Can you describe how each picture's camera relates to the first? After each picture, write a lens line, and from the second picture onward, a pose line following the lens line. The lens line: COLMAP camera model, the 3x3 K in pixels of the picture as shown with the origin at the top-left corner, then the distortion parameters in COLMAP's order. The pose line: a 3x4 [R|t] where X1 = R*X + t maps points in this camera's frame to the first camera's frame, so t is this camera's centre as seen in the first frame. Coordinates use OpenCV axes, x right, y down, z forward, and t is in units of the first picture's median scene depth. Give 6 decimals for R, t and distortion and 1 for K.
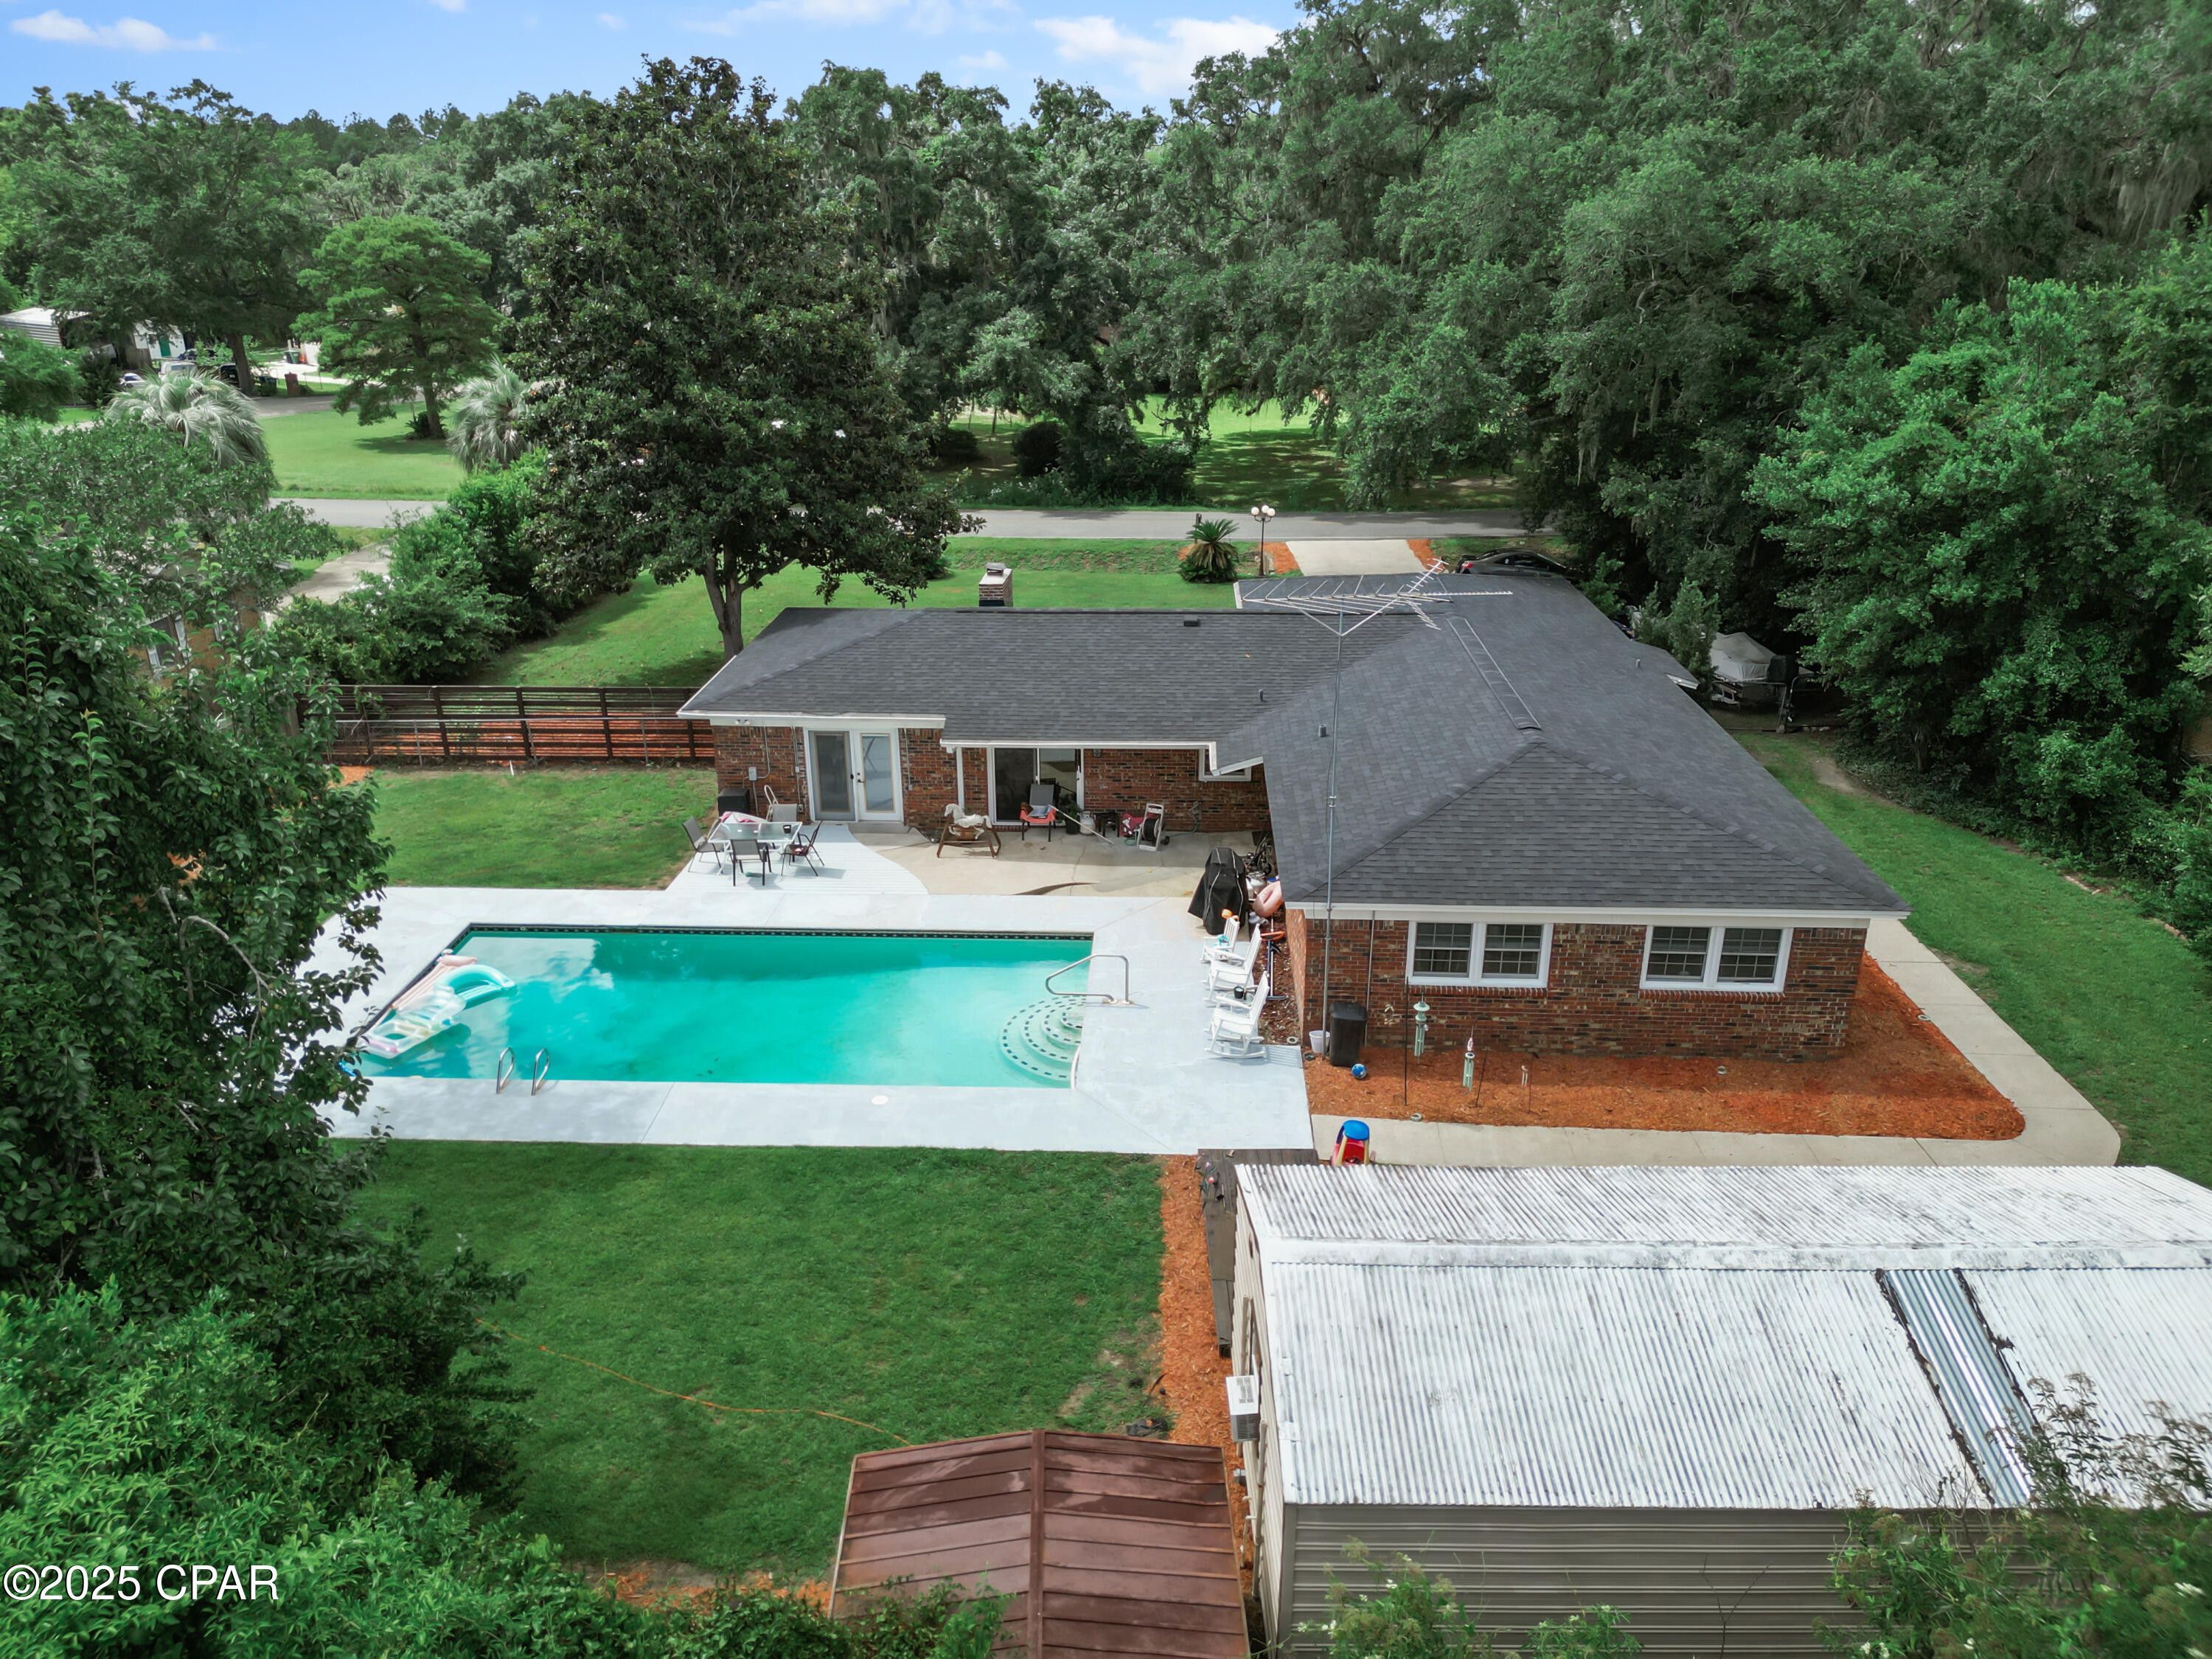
lens RADIAL K [[1575.2, 0, 1103.1], [0, 1575.2, 799.7], [0, 0, 1]] dist [0.002882, -0.001409]
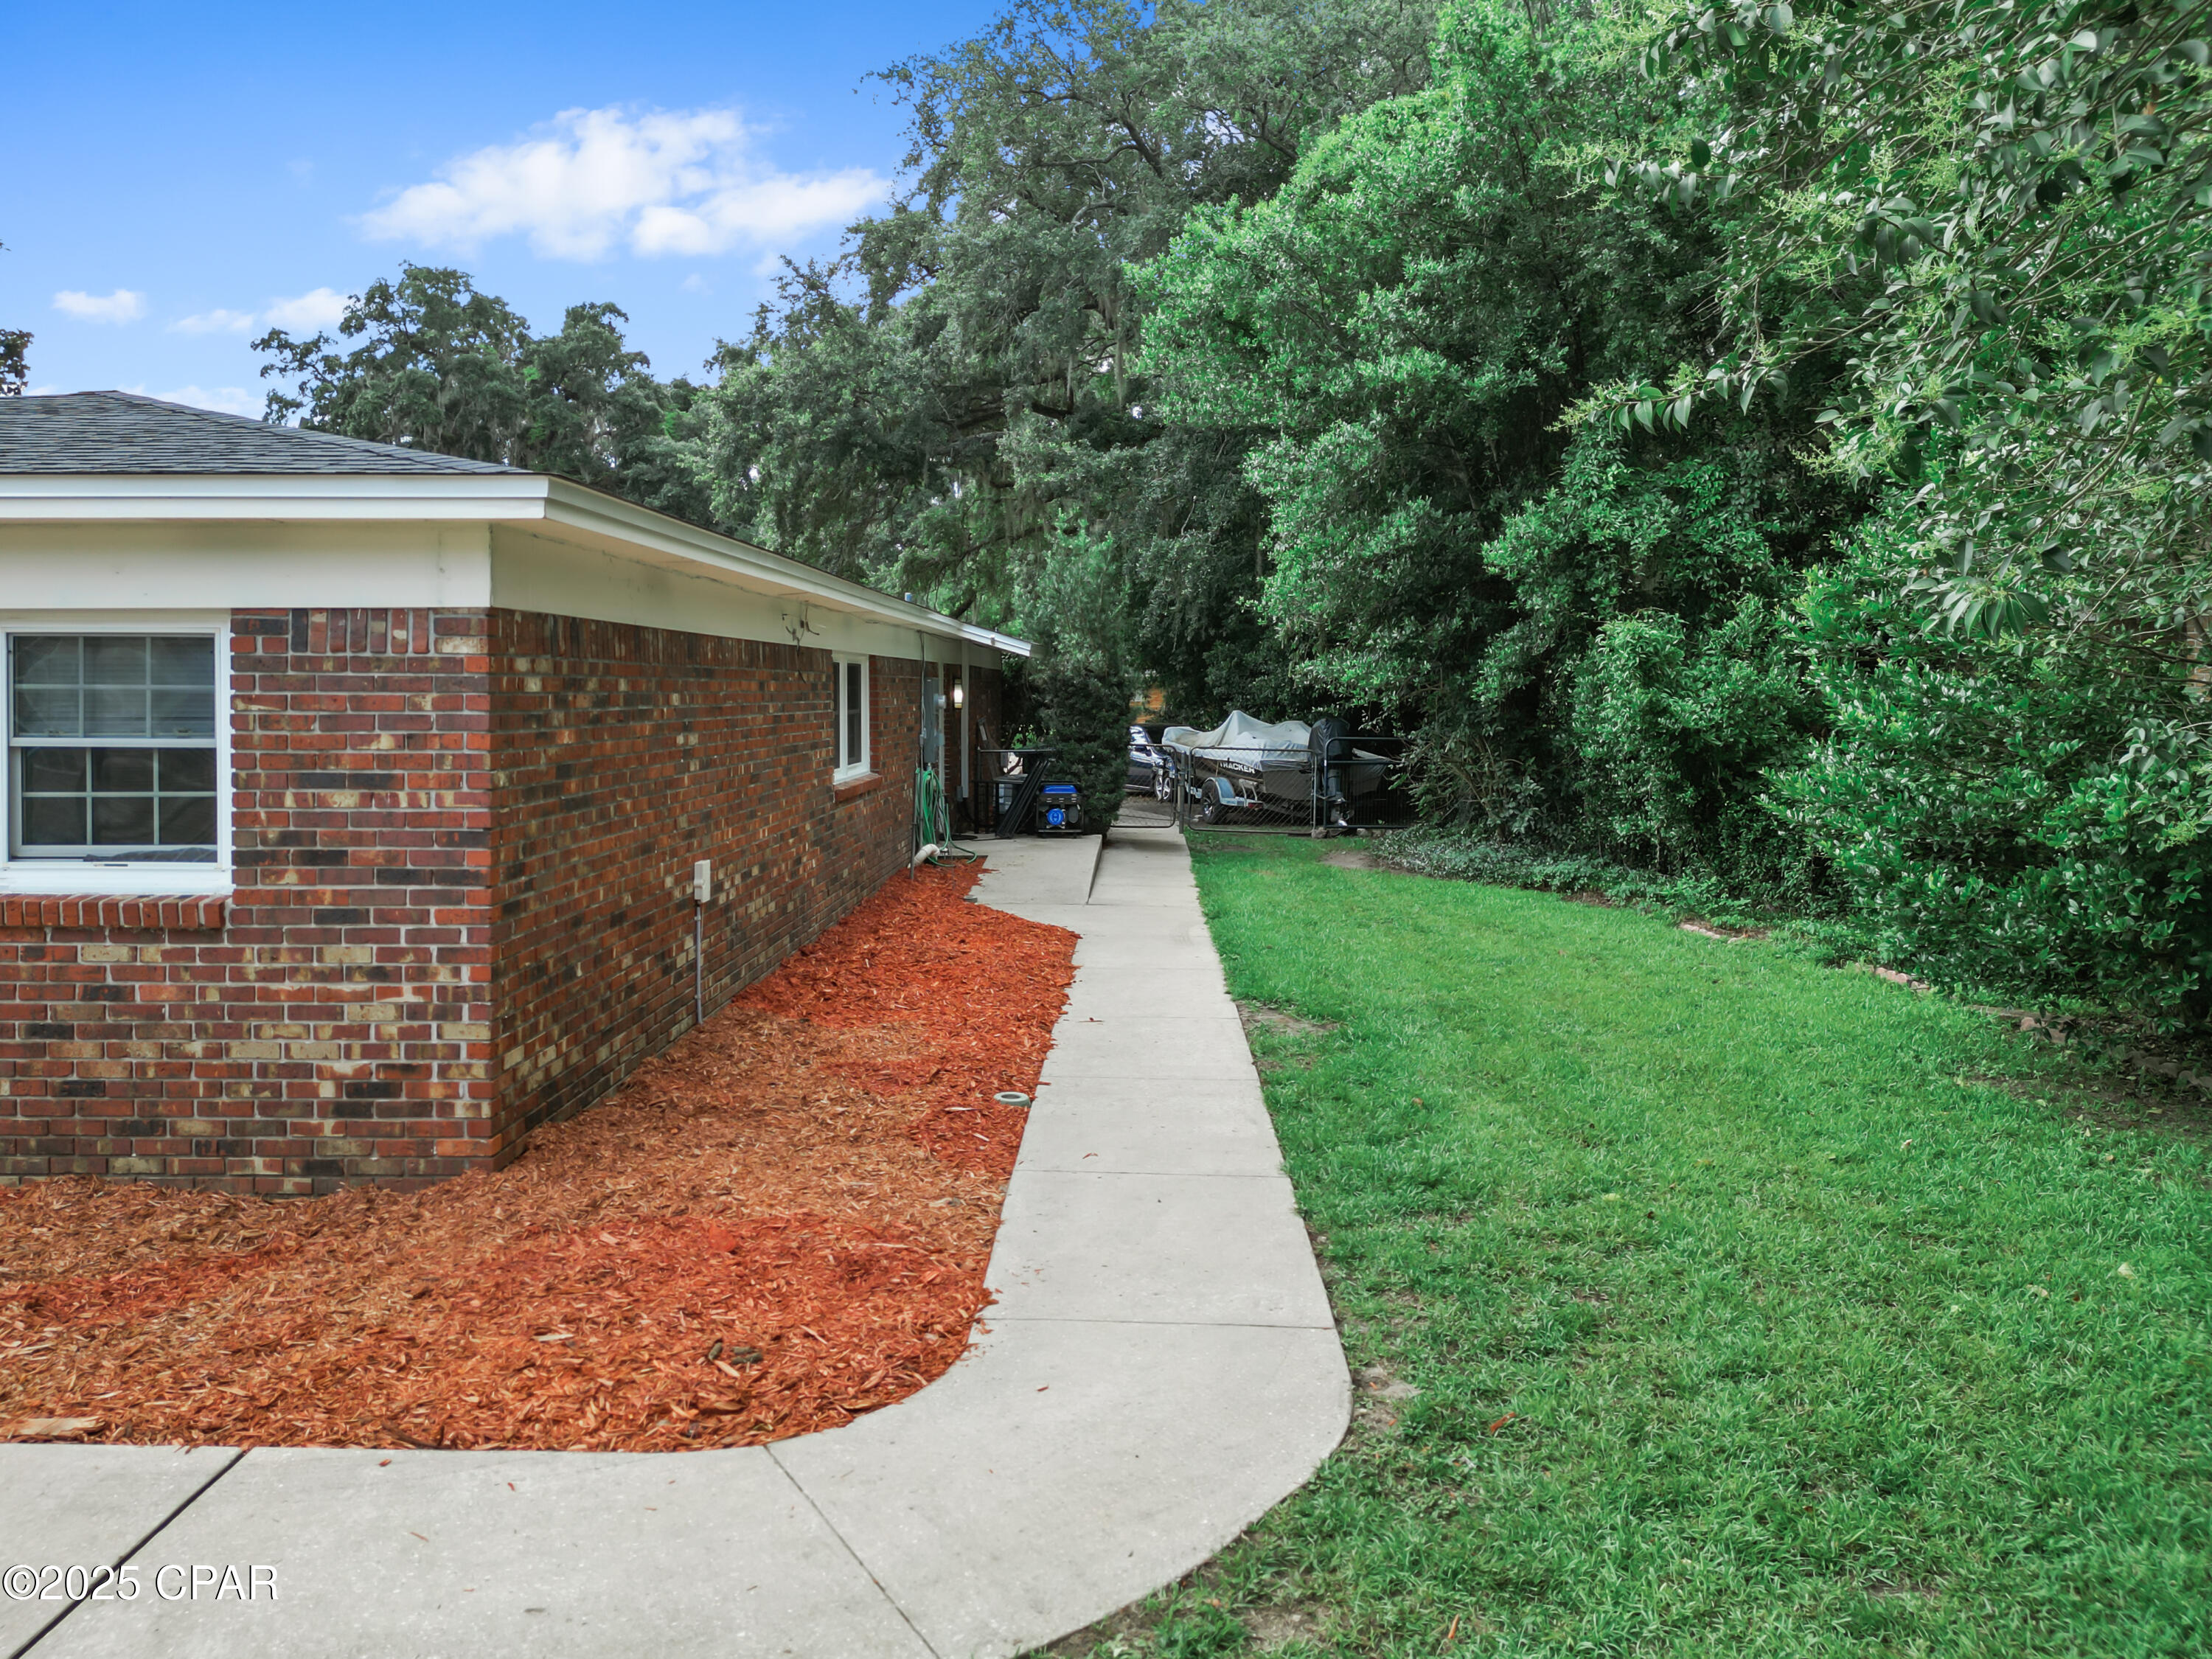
lens RADIAL K [[1544.3, 0, 1115.4], [0, 1544.3, 703.3], [0, 0, 1]] dist [0.009860, 0.002638]
pose [[0.999877, 0.003604, 0.015267, 0.420826], [0.001981, 0.936441, -0.350820, 0.134640], [-0.015561, 0.350807, 0.936318, 0.548392]]
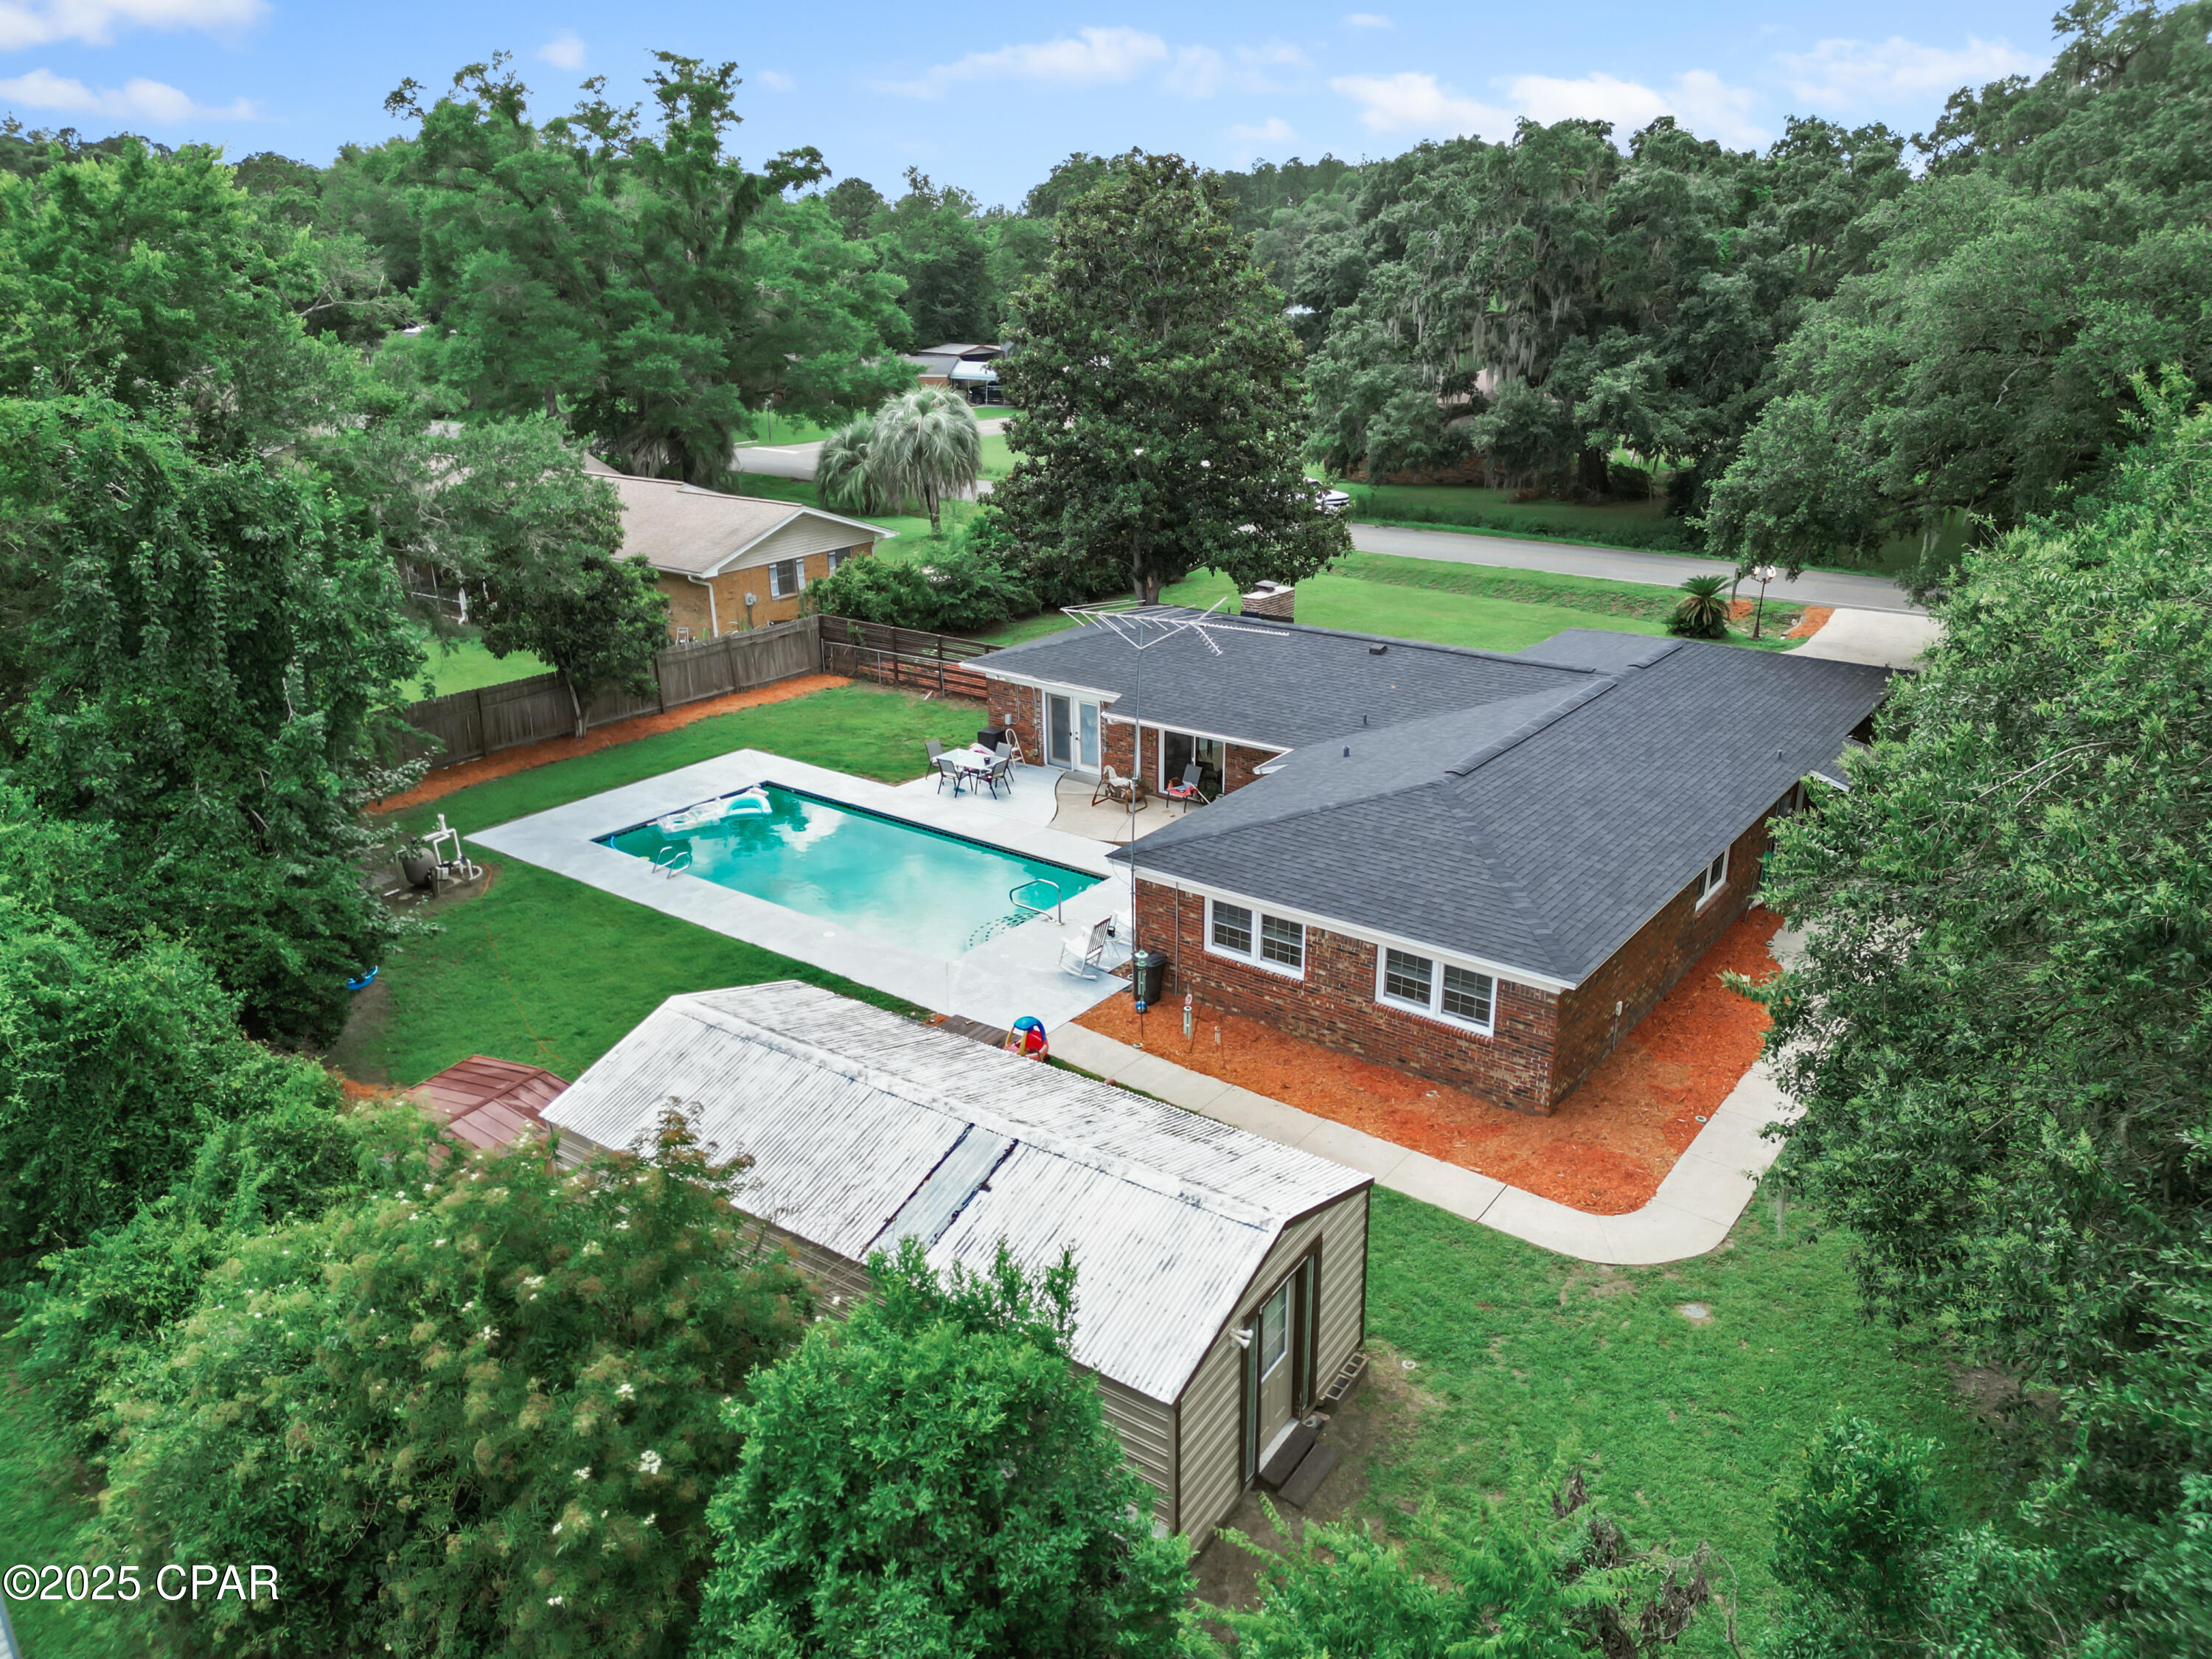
lens RADIAL K [[1544.0, 0, 1106.0], [0, 1544.0, 829.5], [0, 0, 1]] dist [-0.000678, -0.002703]
pose [[0.820388, 0.191497, -0.538787, 0.553148], [-0.185097, 0.980458, 0.066638, -0.027415], [0.541019, 0.045059, 0.839802, -0.020046]]
